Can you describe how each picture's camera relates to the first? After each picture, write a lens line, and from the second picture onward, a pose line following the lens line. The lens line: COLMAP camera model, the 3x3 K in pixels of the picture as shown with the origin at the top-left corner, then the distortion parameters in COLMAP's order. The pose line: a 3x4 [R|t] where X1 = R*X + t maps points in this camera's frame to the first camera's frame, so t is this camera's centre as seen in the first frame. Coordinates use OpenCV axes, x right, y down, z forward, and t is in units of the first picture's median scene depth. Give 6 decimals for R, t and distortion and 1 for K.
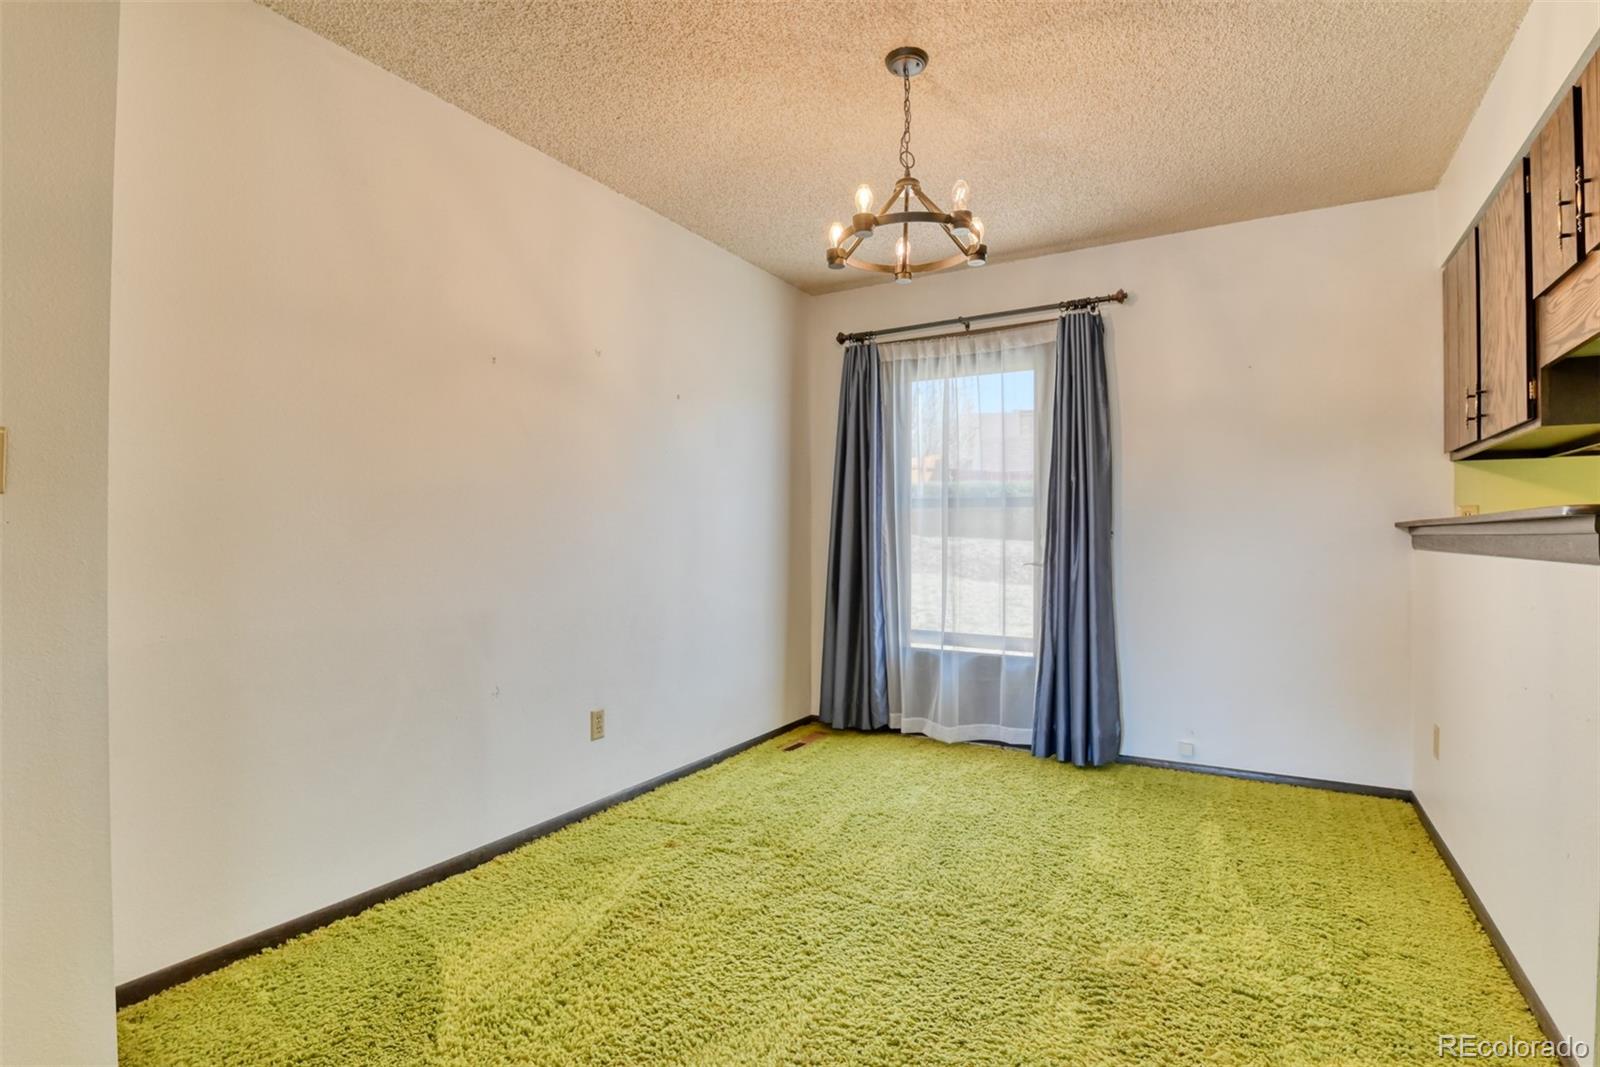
lens RADIAL K [[793.7, 0, 809.1], [0, 793.7, 539.2], [0, 0, 1]] dist [-0.003999, -0.009437]
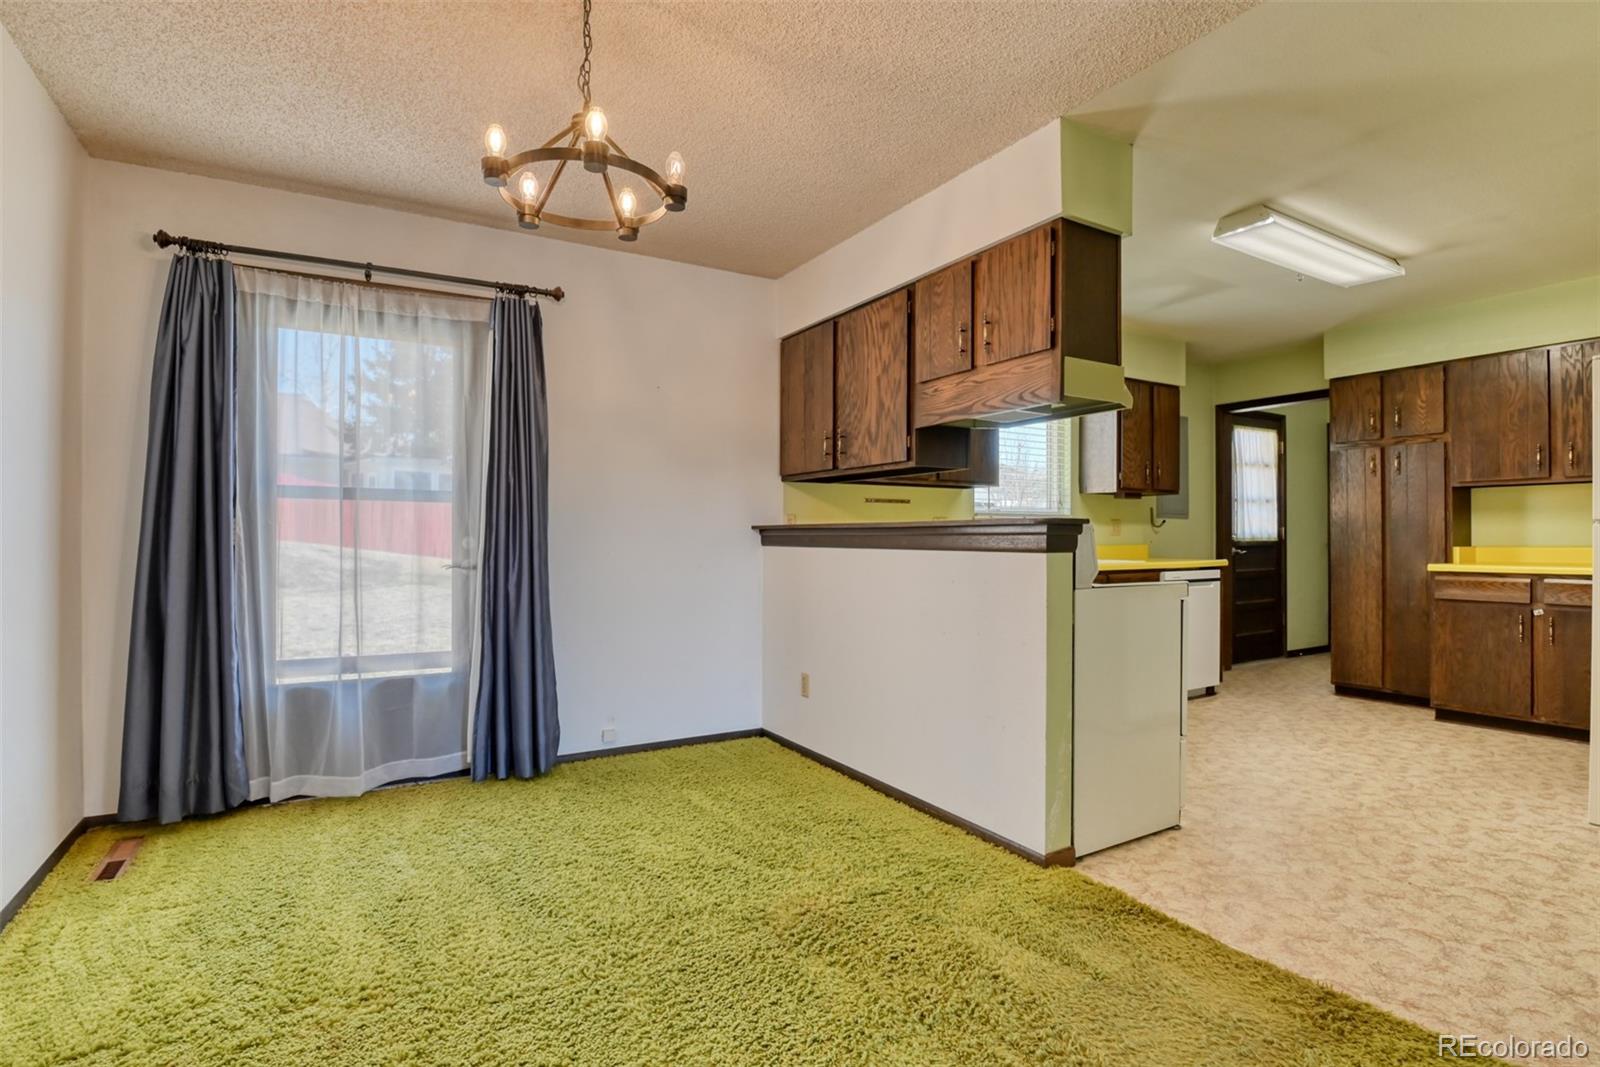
lens RADIAL K [[793.7, 0, 809.1], [0, 793.7, 539.2], [0, 0, 1]] dist [-0.003999, -0.009437]
pose [[0.491944, -0.003071, 0.870622, -0.306743], [0.001873, 0.999995, 0.002469, -0.001175], [-0.870625, 0.000416, 0.491947, 0.230227]]
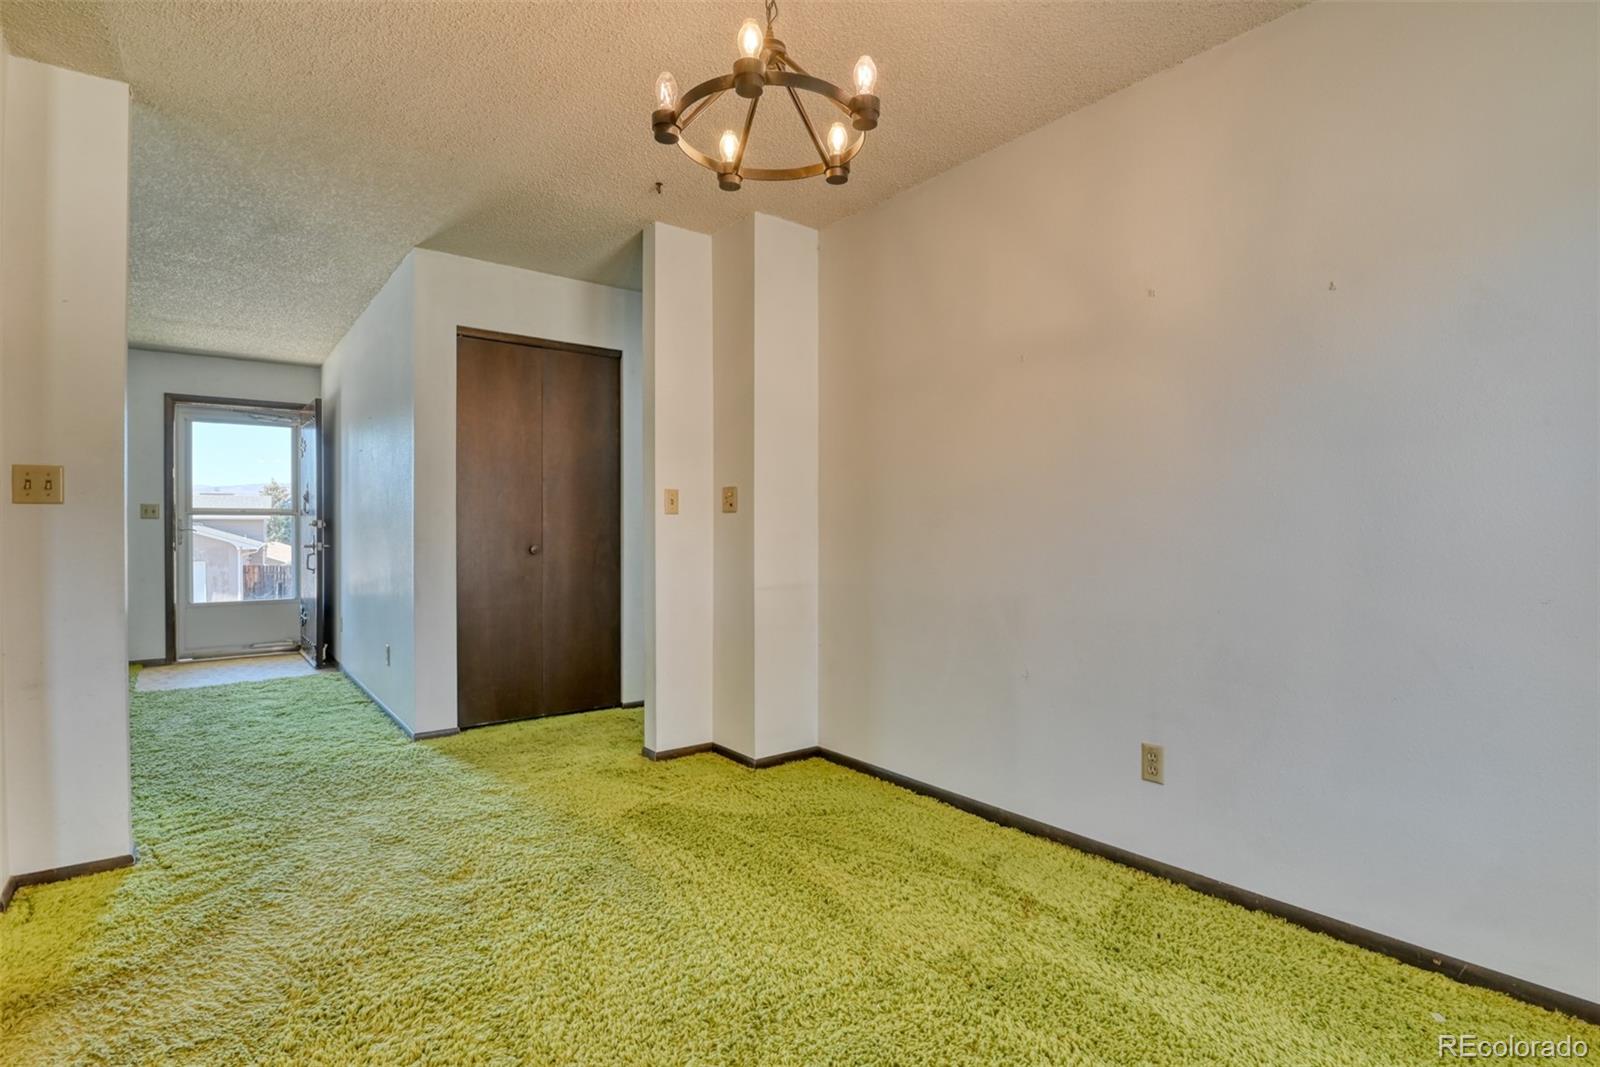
lens RADIAL K [[810.3, 0, 798.1], [0, 810.3, 527.0], [0, 0, 1]] dist [-0.001154, -0.000434]
pose [[-0.396972, 0.000783, -0.917830, 0.519391], [-0.001193, 0.999998, 0.001369, -0.005536], [0.917830, 0.001639, -0.396971, 0.821175]]
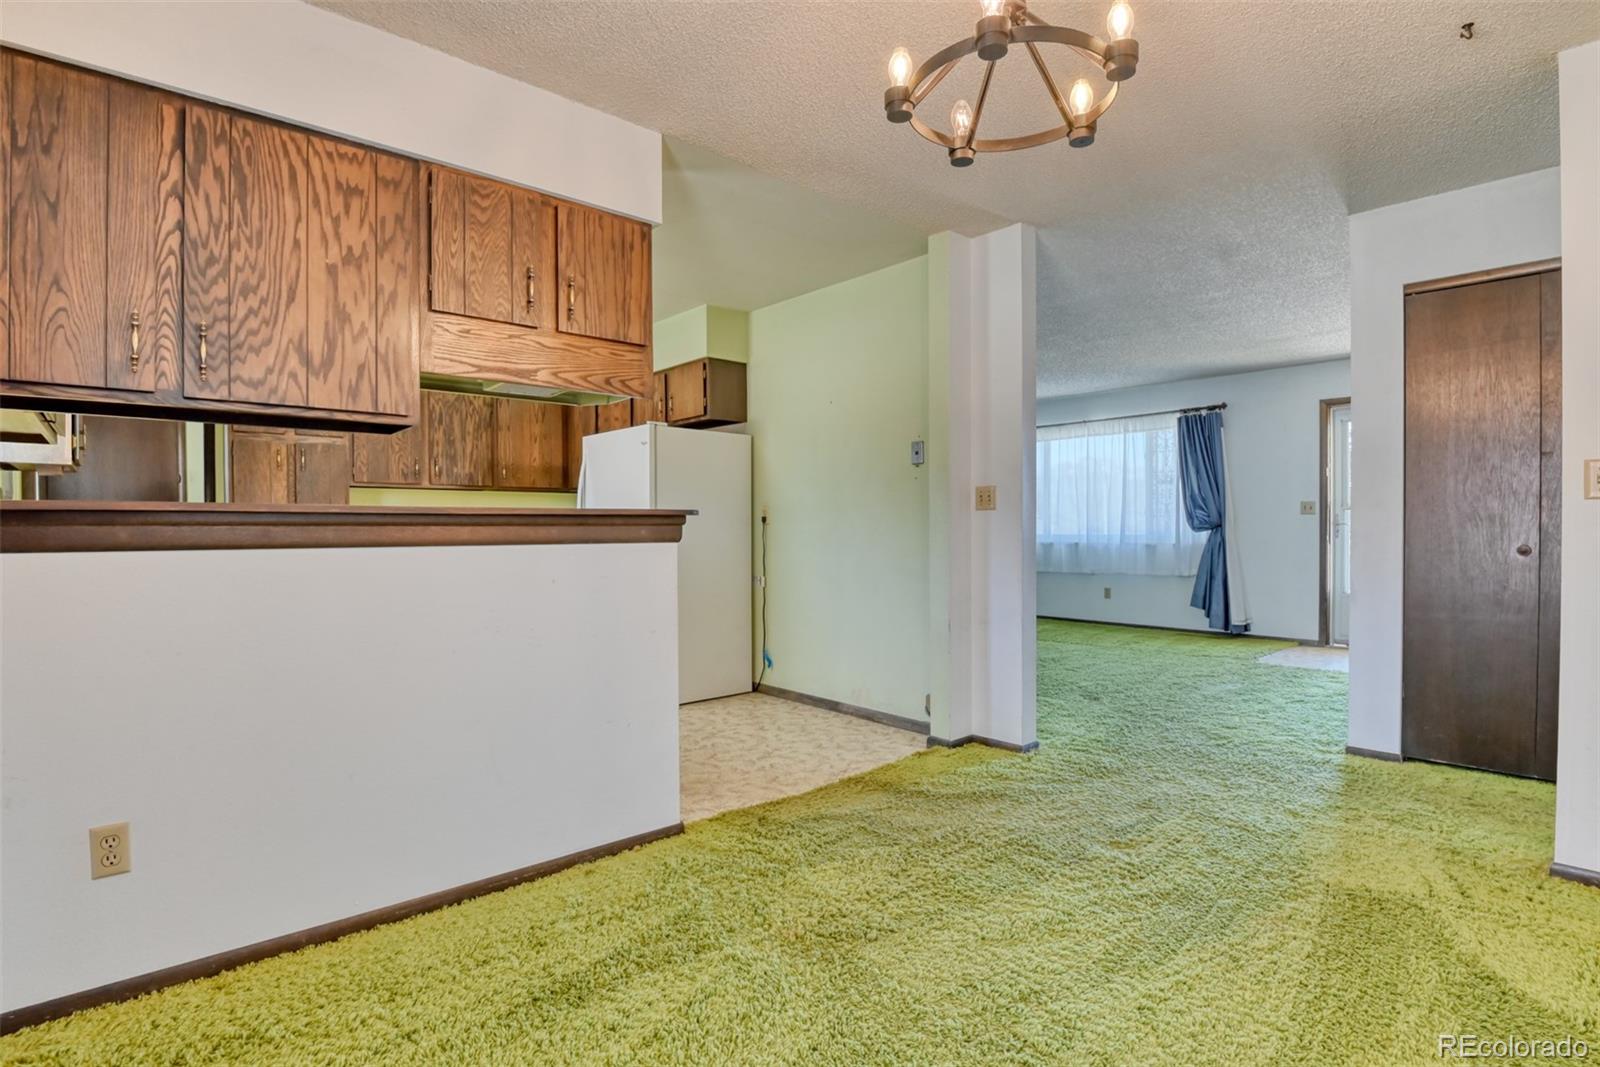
lens RADIAL K [[793.7, 0, 809.1], [0, 793.7, 539.2], [0, 0, 1]] dist [-0.003999, -0.009437]
pose [[-0.948174, 0.000077, 0.317751, 0.043248], [0.005405, 0.999859, 0.015886, -0.000785], [-0.317705, 0.016780, -0.948041, 1.053501]]
